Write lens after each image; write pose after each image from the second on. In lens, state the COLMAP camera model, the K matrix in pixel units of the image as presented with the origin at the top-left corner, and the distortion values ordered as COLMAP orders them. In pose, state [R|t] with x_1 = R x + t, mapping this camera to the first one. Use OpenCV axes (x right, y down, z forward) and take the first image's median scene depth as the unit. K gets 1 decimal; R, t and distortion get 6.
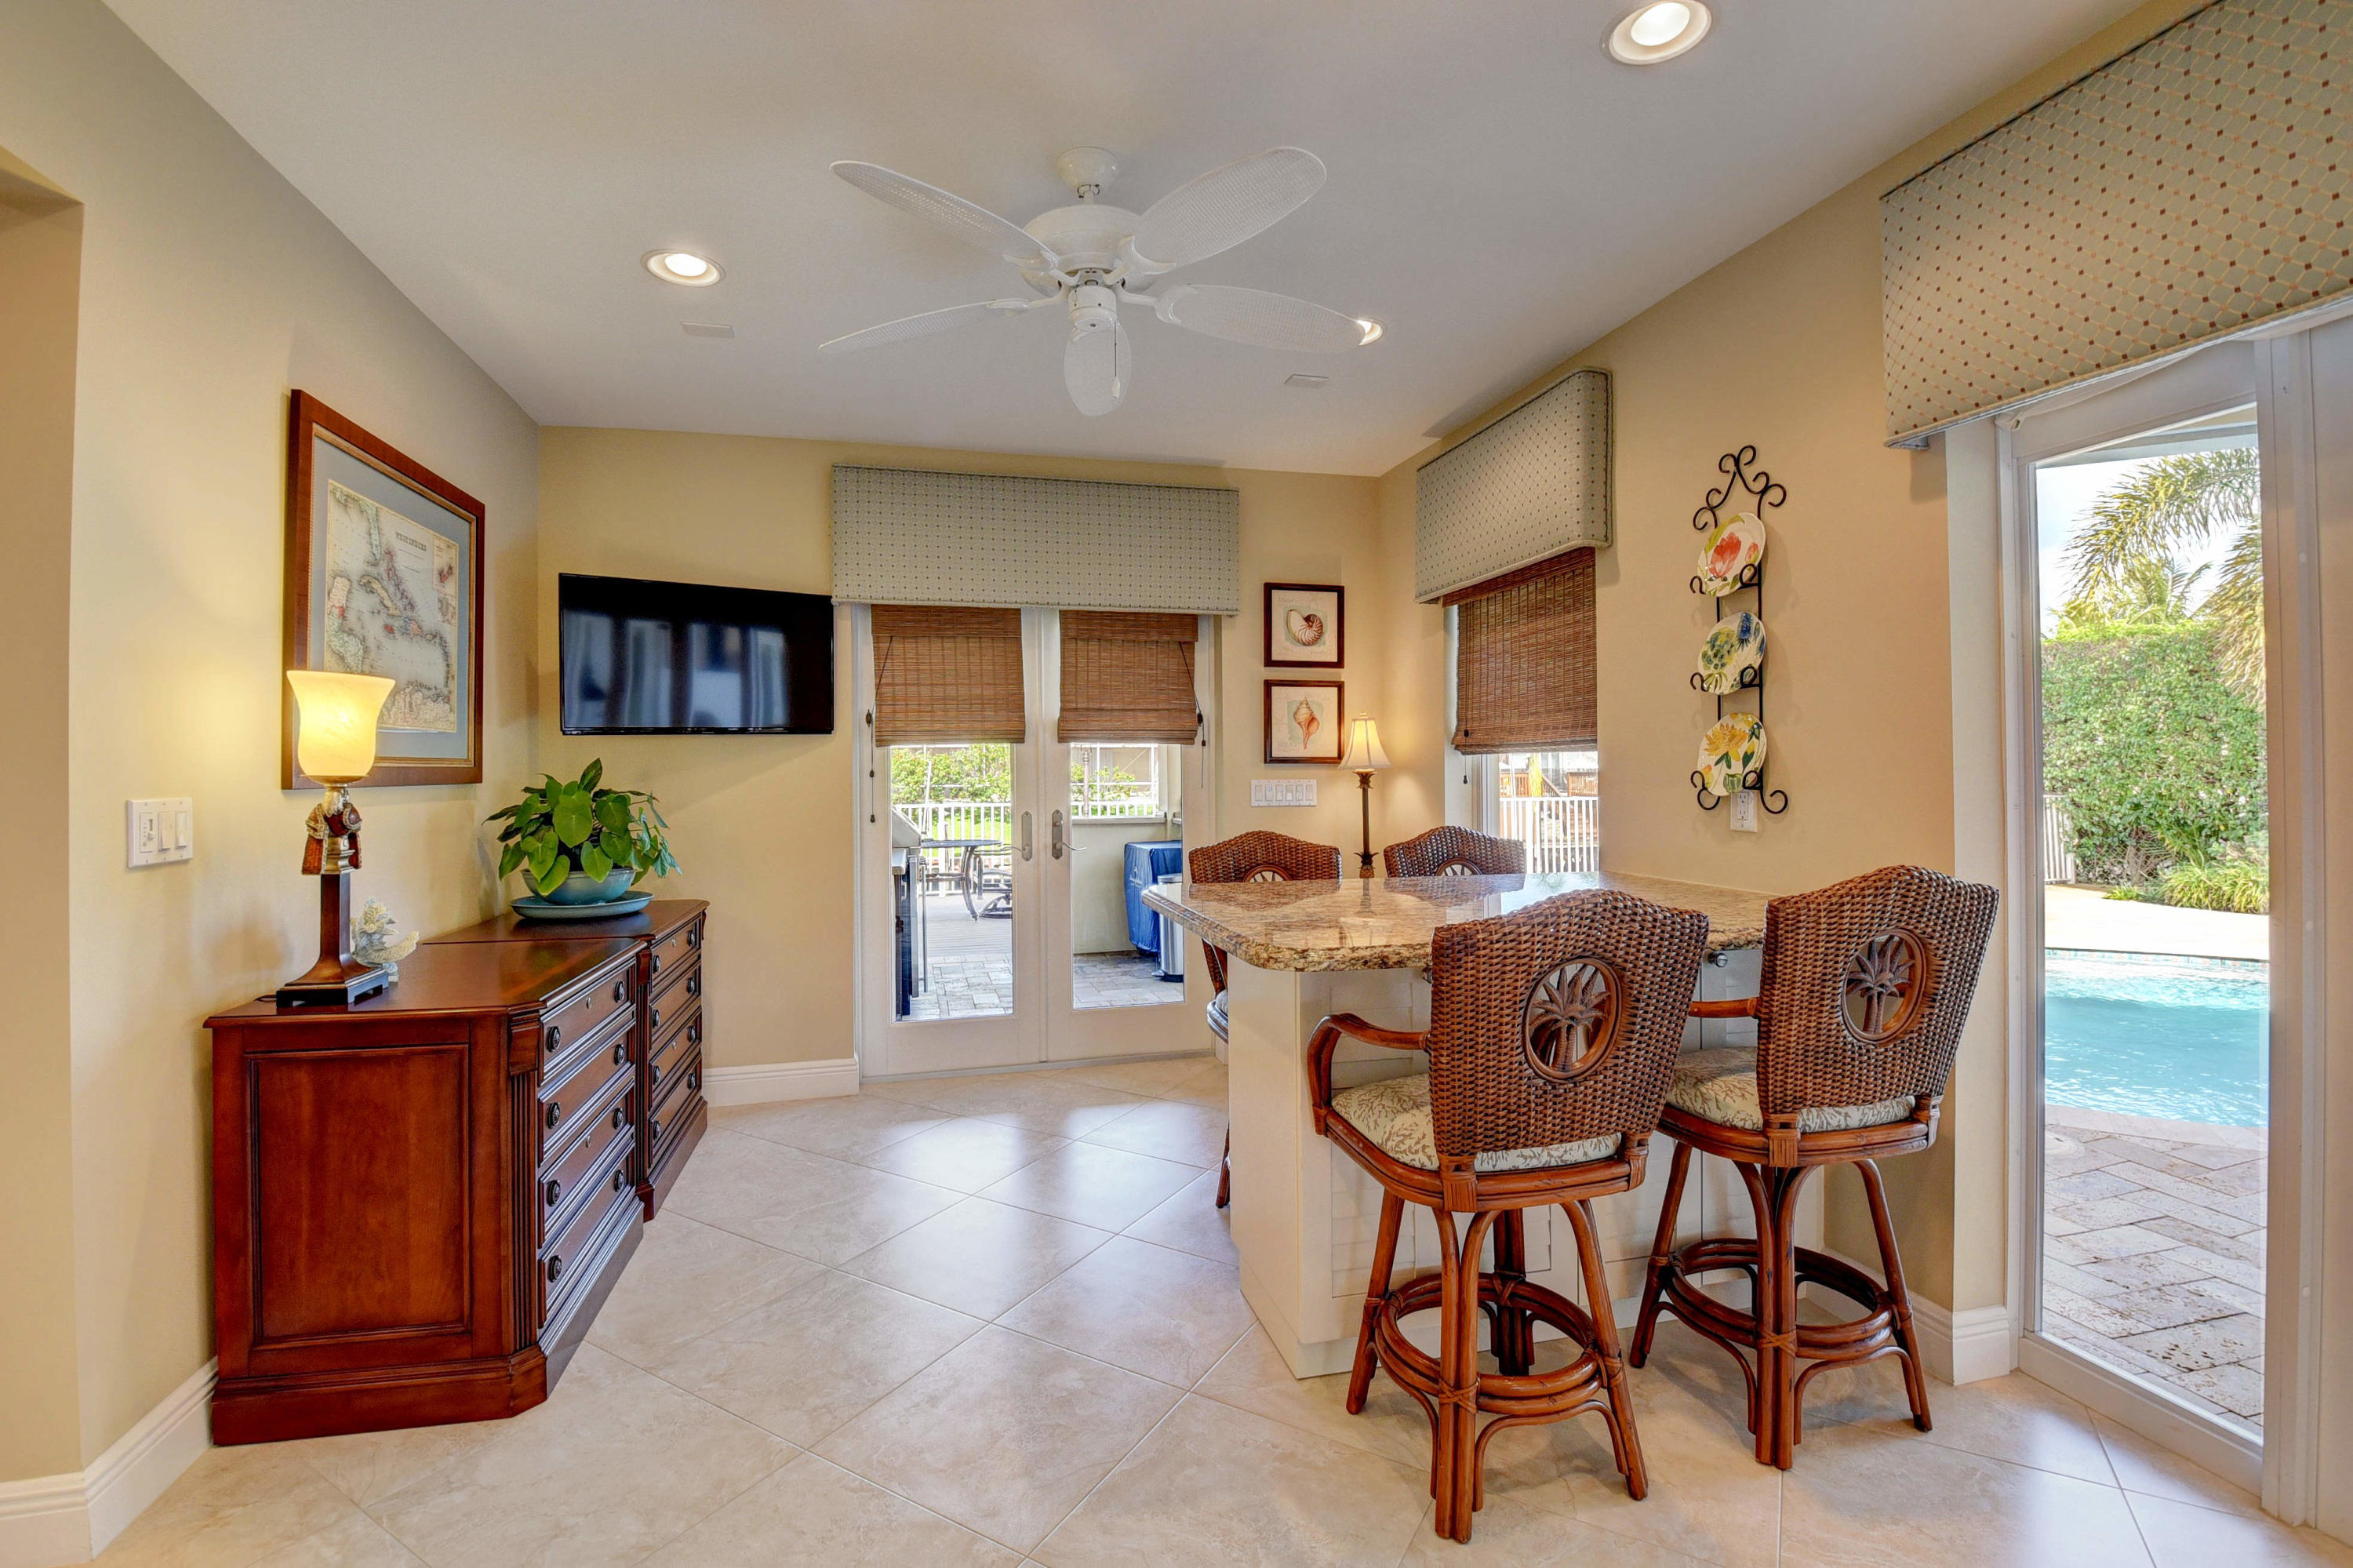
lens RADIAL K [[1029.0, 0, 1161.0], [0, 1029.0, 756.5], [0, 0, 1]] dist [0.000930, -0.005113]
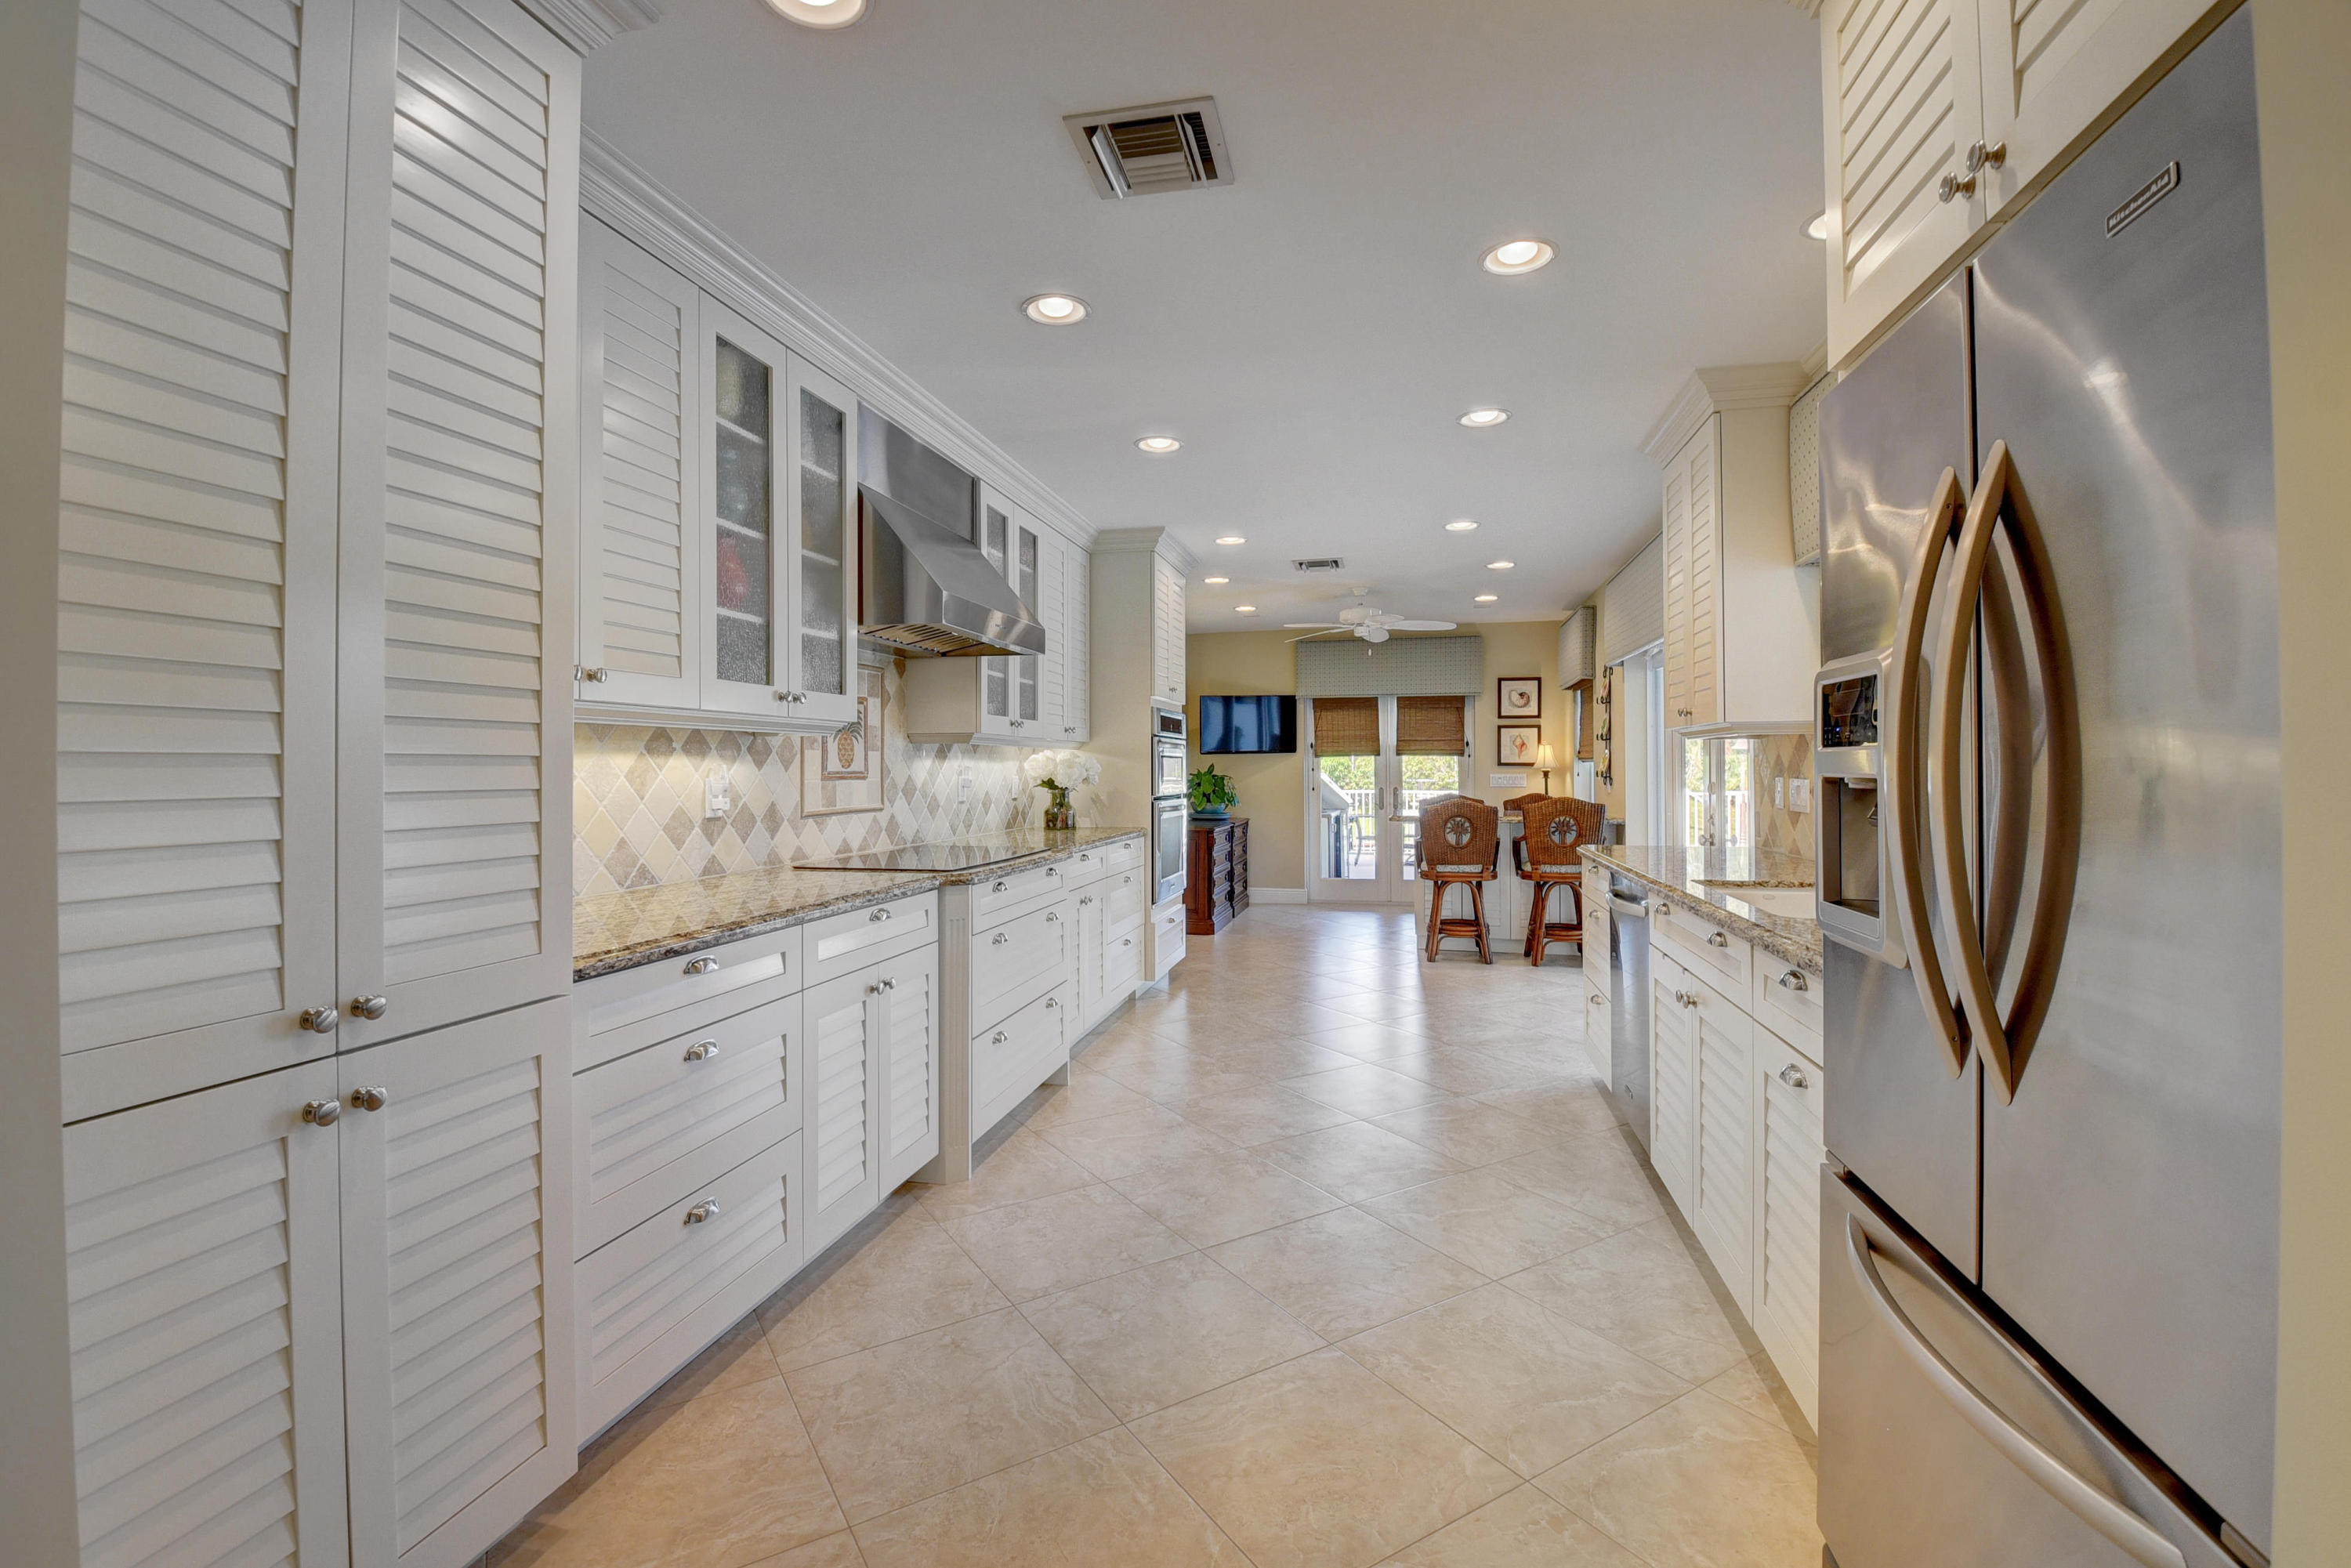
lens RADIAL K [[1028.0, 0, 1160.0], [0, 1028.0, 756.5], [0, 0, 1]] dist [0.000930, -0.005113]
pose [[0.888803, 0.001160, -0.458289, 0.454058], [0.001502, 0.999984, 0.005446, -0.024432], [0.458288, -0.005528, 0.888787, -1.166715]]
